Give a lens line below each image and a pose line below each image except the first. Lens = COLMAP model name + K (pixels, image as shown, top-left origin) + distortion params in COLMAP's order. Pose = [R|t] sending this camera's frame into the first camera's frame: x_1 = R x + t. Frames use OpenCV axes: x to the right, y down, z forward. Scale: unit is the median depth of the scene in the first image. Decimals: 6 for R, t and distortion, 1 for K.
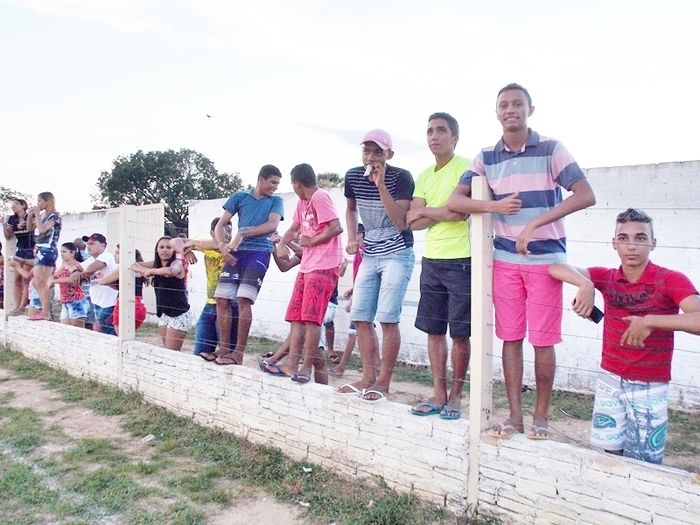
lens RADIAL K [[718.9, 0, 350.0], [0, 718.9, 262.5], [0, 0, 1]] dist [0.136969, 0.001017]
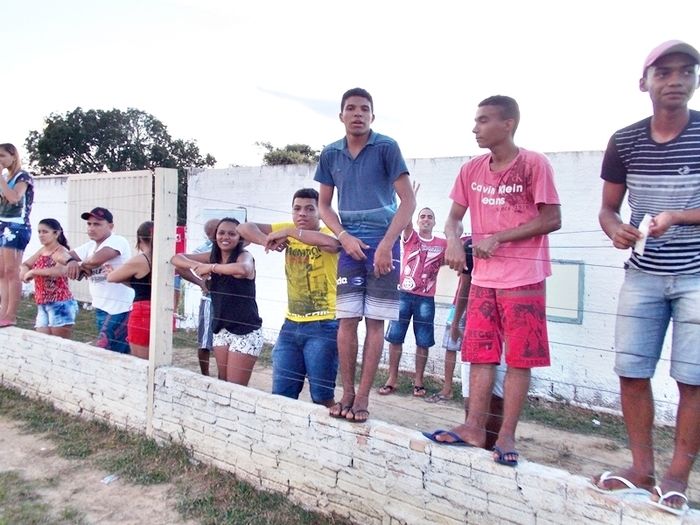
lens RADIAL K [[718.9, 0, 350.0], [0, 718.9, 262.5], [0, 0, 1]] dist [0.136969, 0.001017]
pose [[0.992241, 0.019771, 0.122750, -0.195001], [-0.023328, 0.999346, 0.027614, -0.012400], [-0.122124, -0.030263, 0.992053, 0.274931]]
